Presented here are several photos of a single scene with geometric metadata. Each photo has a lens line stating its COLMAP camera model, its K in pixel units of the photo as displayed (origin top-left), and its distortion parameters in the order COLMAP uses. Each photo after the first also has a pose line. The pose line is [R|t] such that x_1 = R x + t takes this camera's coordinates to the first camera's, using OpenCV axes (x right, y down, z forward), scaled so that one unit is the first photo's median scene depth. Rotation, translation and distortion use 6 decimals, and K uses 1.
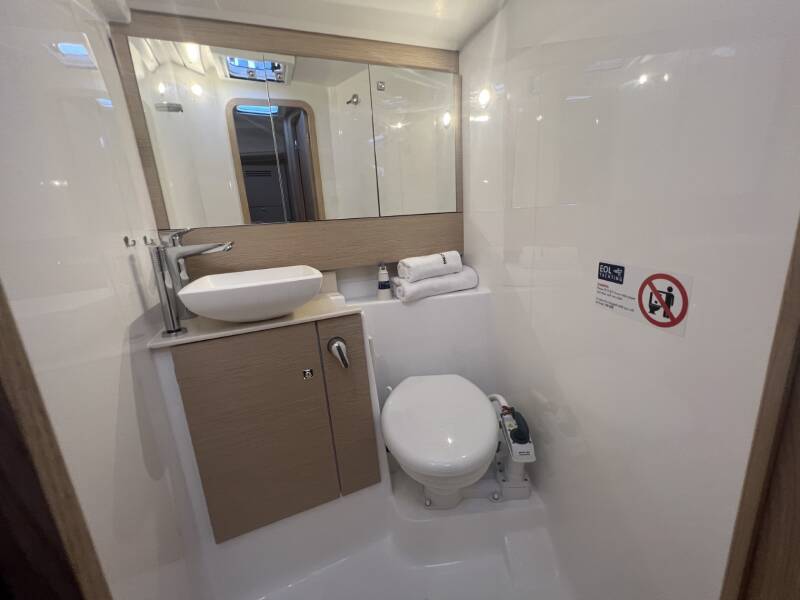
lens RADIAL K [[318.6, 0, 400.9], [0, 318.6, 299.5], [0, 0, 1]] dist [0.002628, 0.000653]
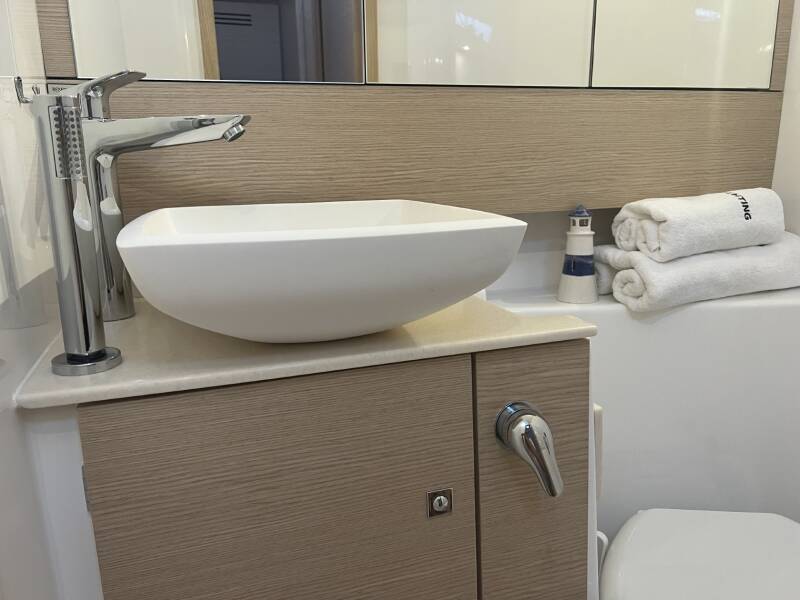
lens RADIAL K [[611.2, 0, 399.4], [0, 611.2, 298.1], [0, 0, 1]] dist [-0.004440, -0.004929]
pose [[0.997167, 0.064923, -0.037974, -0.310371], [-0.064995, 0.997885, -0.000647, 0.012908], [0.037851, 0.003113, 0.999279, 0.316317]]
